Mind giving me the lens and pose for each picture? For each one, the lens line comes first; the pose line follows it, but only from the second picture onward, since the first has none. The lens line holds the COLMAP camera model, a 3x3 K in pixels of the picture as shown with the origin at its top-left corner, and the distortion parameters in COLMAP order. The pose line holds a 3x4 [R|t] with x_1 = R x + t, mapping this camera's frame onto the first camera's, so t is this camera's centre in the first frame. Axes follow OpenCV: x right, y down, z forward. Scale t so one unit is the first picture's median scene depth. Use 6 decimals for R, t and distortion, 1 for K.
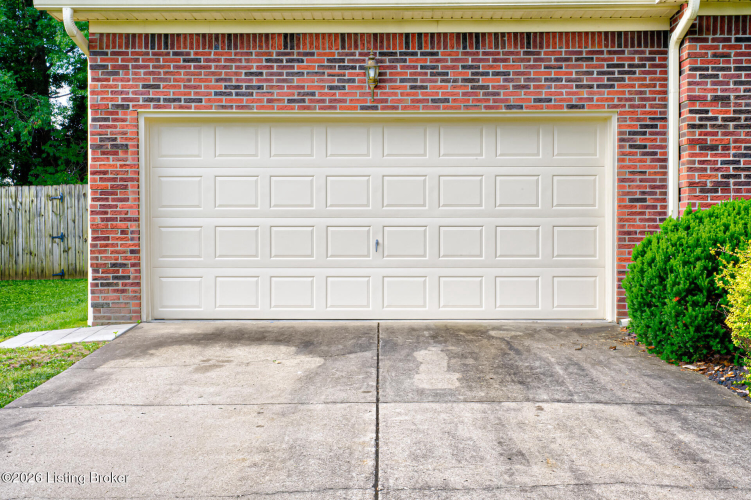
lens RADIAL K [[932.8, 0, 375.1], [0, 932.8, 248.8], [0, 0, 1]] dist [0.017253, 0.000000]
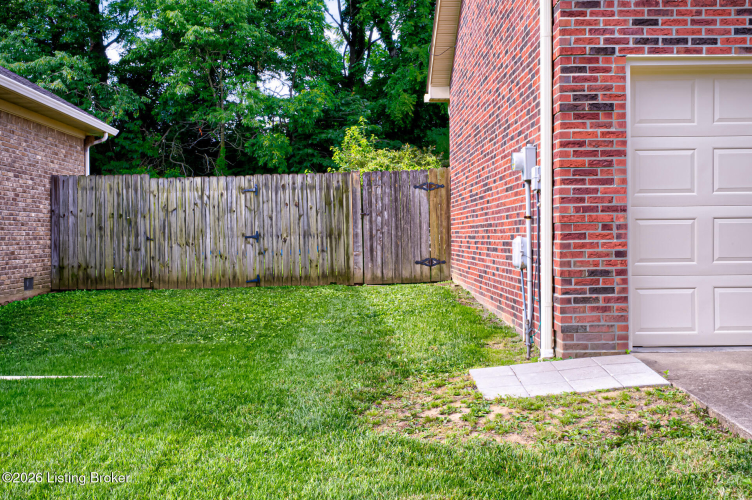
lens RADIAL K [[934.0, 0, 376.7], [0, 934.0, 249.7], [0, 0, 1]] dist [0.017253, 0.000000]
pose [[0.999730, -0.010861, 0.020566, -0.460096], [0.010795, 0.999936, 0.003319, -0.004645], [-0.020600, -0.003096, 0.999783, 0.287605]]
